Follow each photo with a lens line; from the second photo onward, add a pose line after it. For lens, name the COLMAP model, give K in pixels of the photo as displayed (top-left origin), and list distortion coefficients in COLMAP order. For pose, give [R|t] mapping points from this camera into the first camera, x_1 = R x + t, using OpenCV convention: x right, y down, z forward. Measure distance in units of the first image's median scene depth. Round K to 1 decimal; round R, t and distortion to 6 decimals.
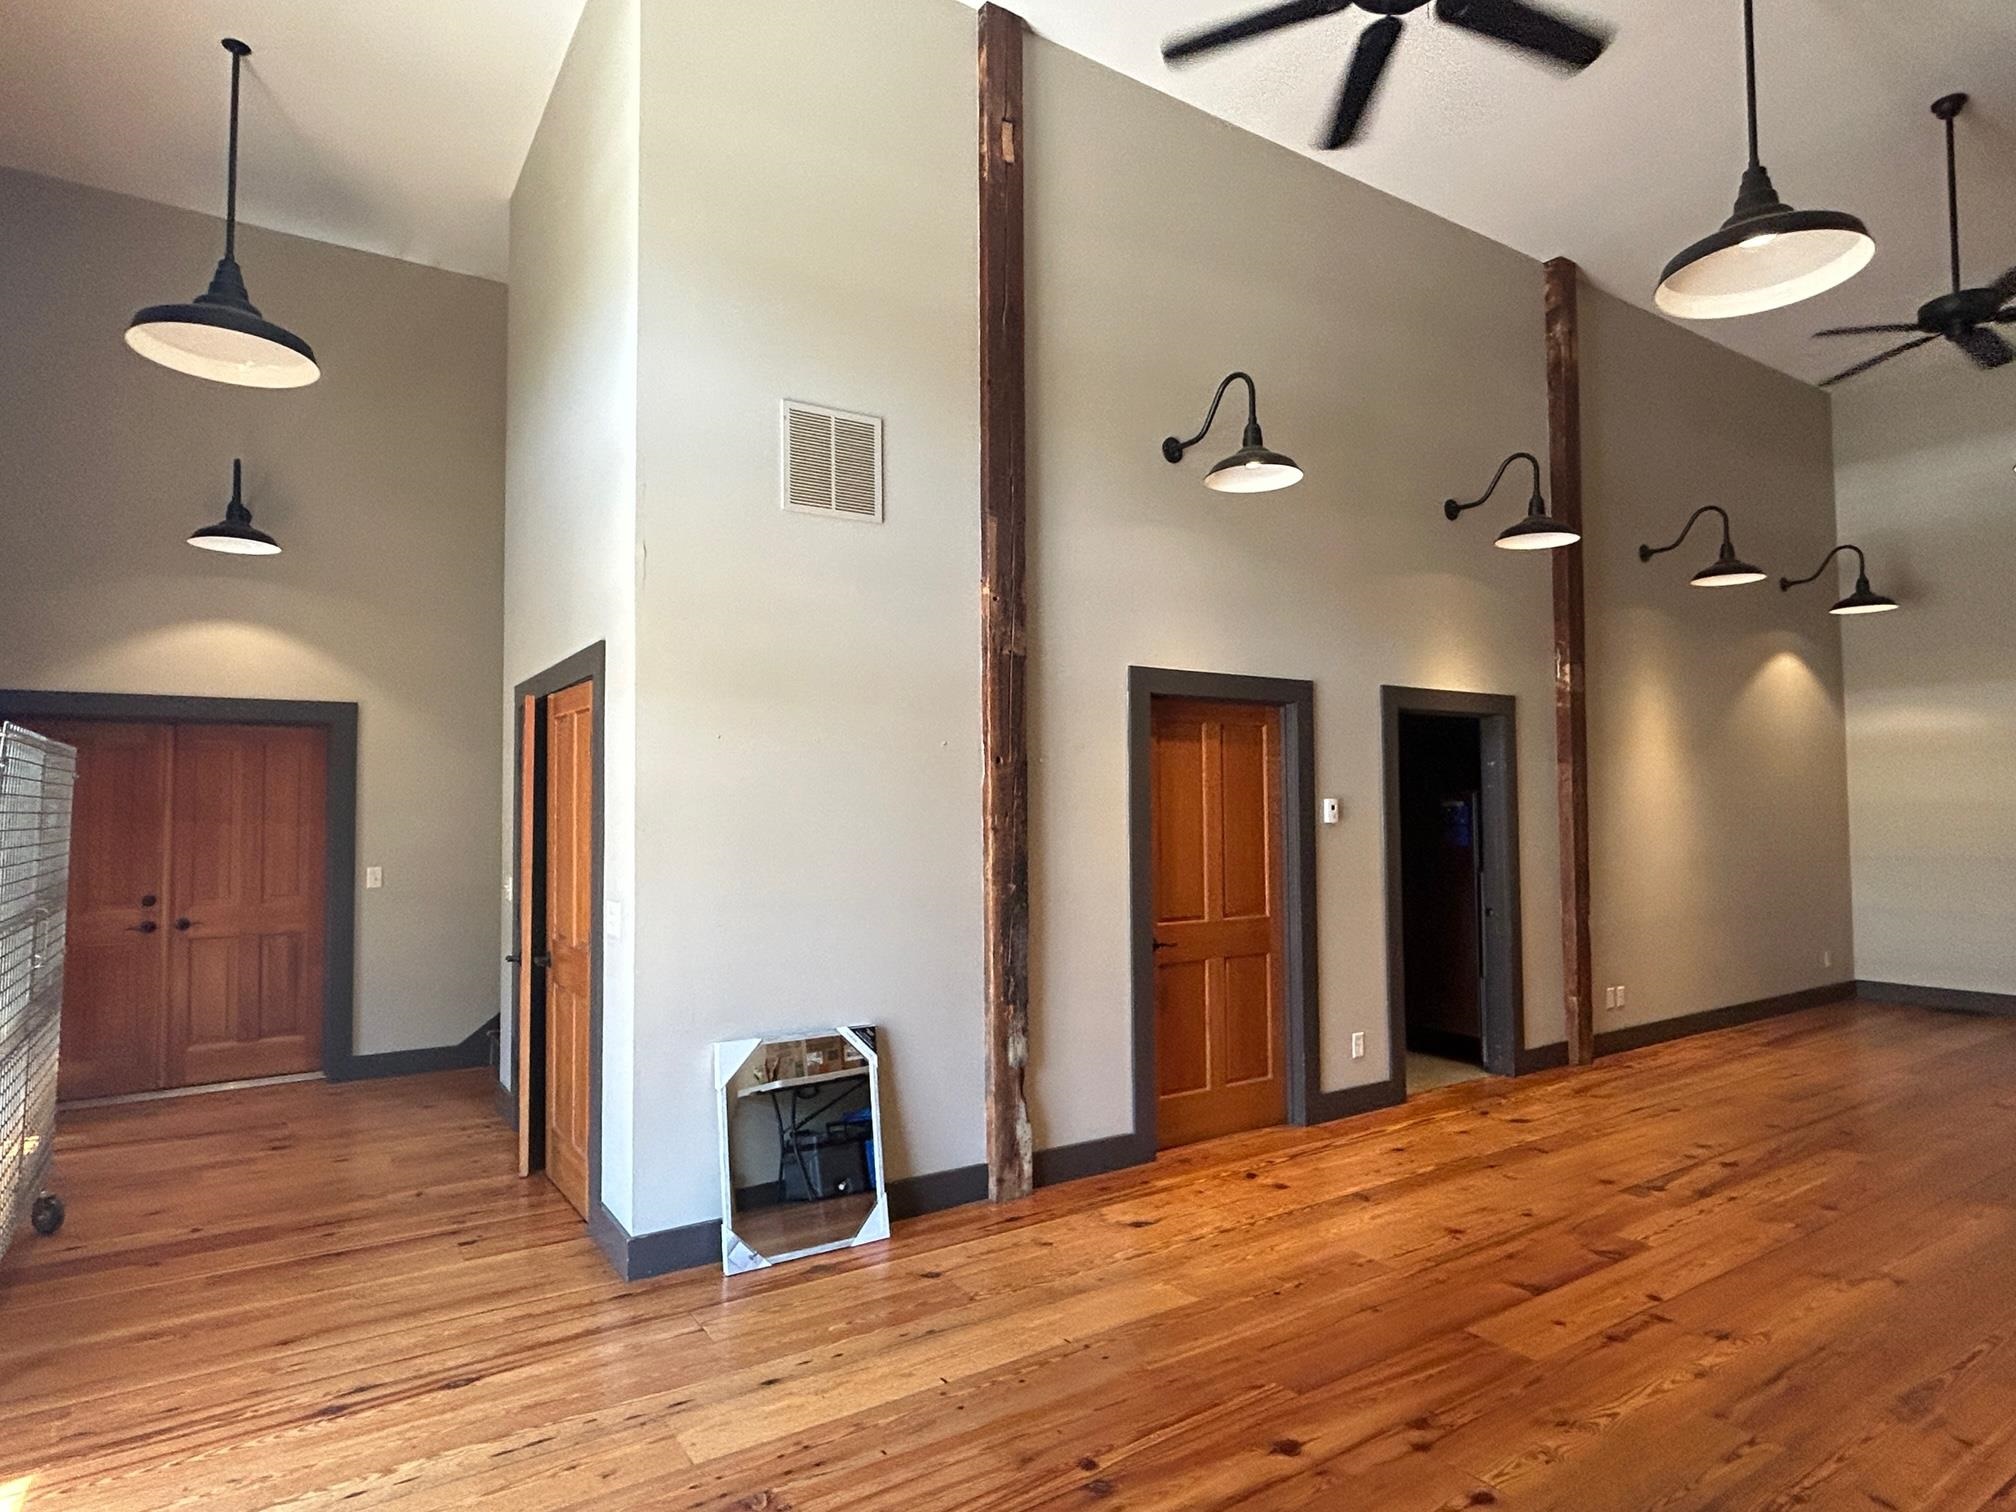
lens RADIAL K [[1115.6, 0, 1007.3], [0, 1115.6, 759.2], [0, 0, 1]] dist [0.001482, -0.012335]
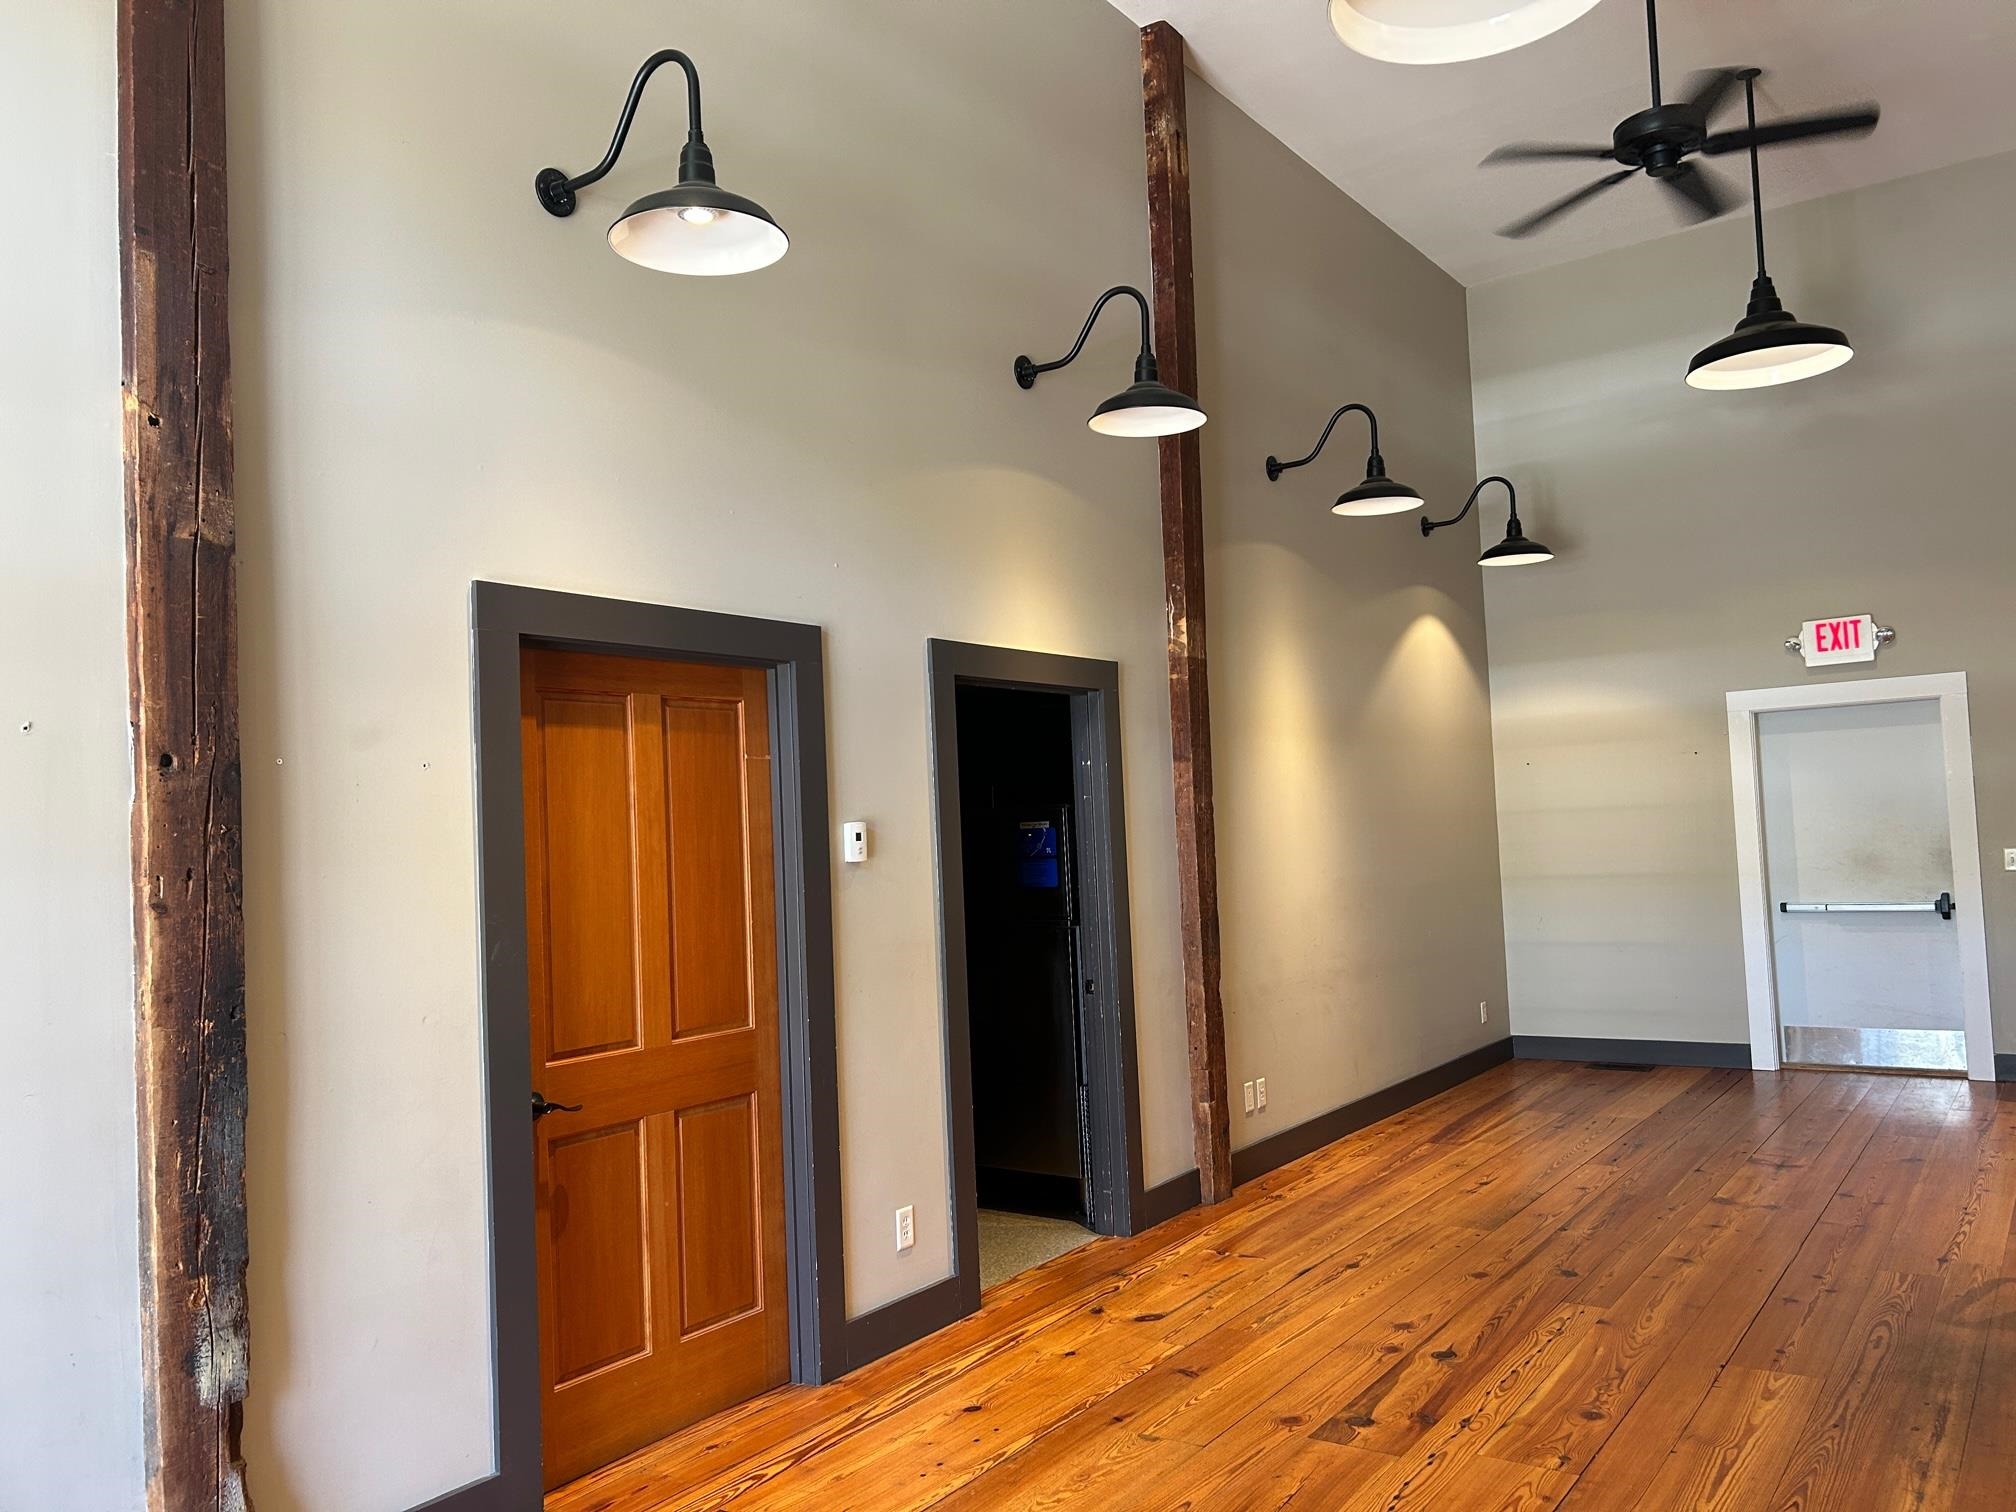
lens RADIAL K [[1520.4, 0, 1010.5], [0, 1520.4, 739.9], [0, 0, 1]] dist [0.064033, -0.087522]
pose [[0.929401, -0.012966, 0.368843, 0.066833], [0.023294, 0.999451, -0.023559, 0.012327], [-0.368335, 0.030488, 0.929193, 0.205011]]
